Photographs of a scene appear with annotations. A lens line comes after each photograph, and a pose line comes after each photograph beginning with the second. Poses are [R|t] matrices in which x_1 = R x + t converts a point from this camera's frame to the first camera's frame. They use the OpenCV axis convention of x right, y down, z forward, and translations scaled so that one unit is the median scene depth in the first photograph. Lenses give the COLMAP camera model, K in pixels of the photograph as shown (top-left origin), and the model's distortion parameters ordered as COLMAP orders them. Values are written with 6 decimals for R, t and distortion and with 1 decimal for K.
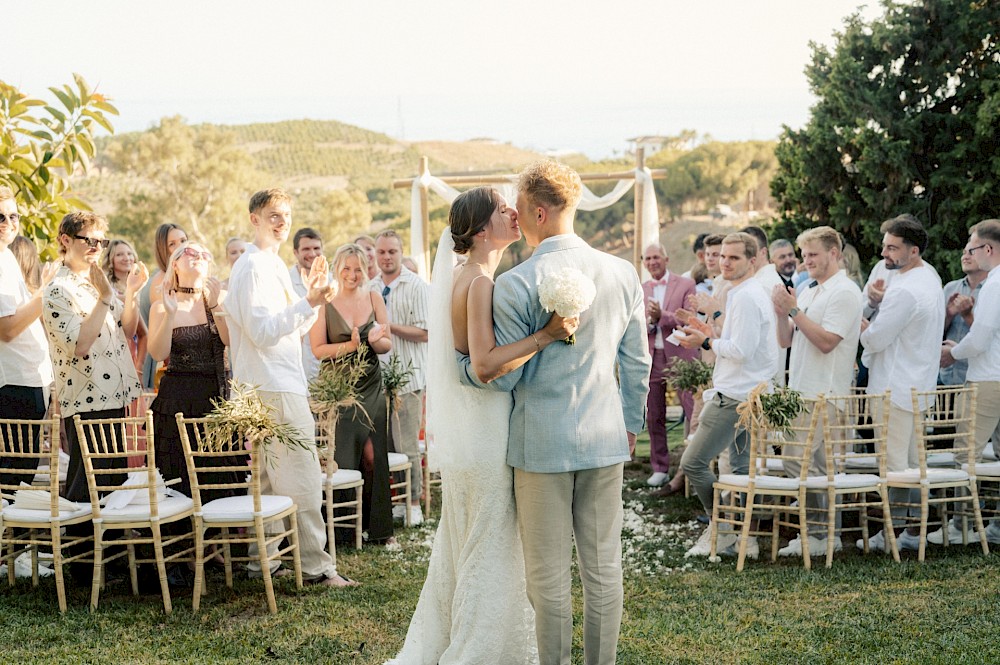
lens RADIAL K [[1631.3, 0, 475.7], [0, 1631.3, 368.1], [0, 0, 1]] dist [0.014278, 0.058202]
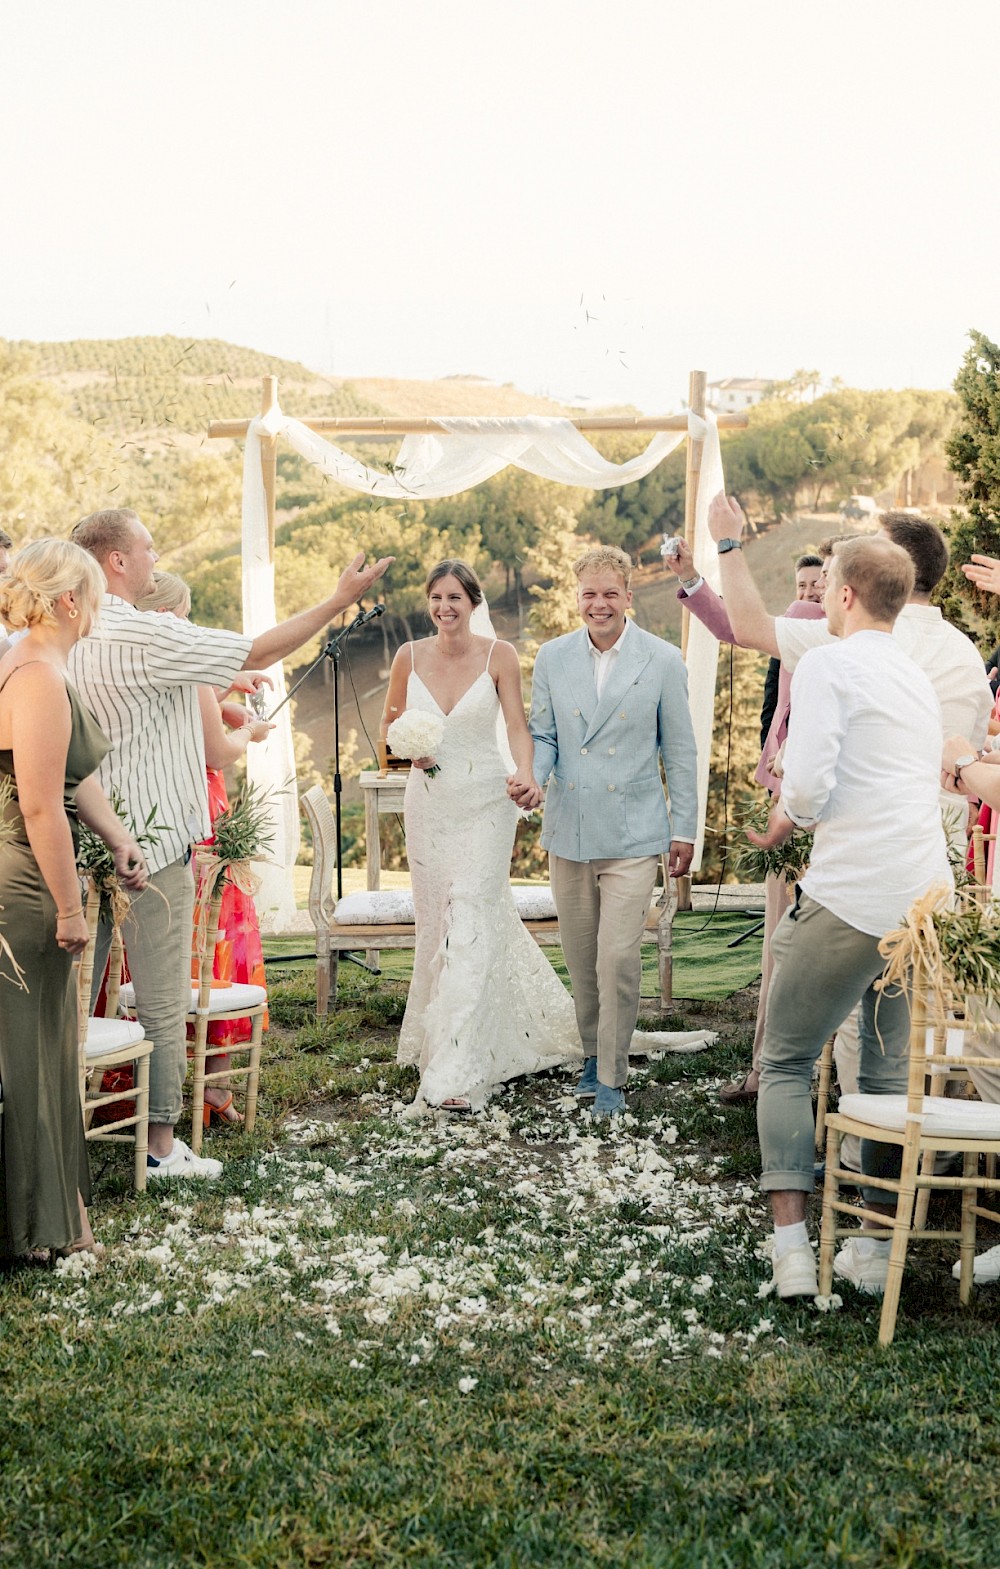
lens RADIAL K [[2555.3, 0, 687.7], [0, 2555.3, 327.1], [0, 0, 1]] dist [-0.010063, -0.021263]
pose [[0.996526, 0.027644, 0.078558, 0.036708], [-0.014383, 0.986253, -0.164612, -0.017235], [-0.082029, 0.162911, 0.983225, 0.222212]]
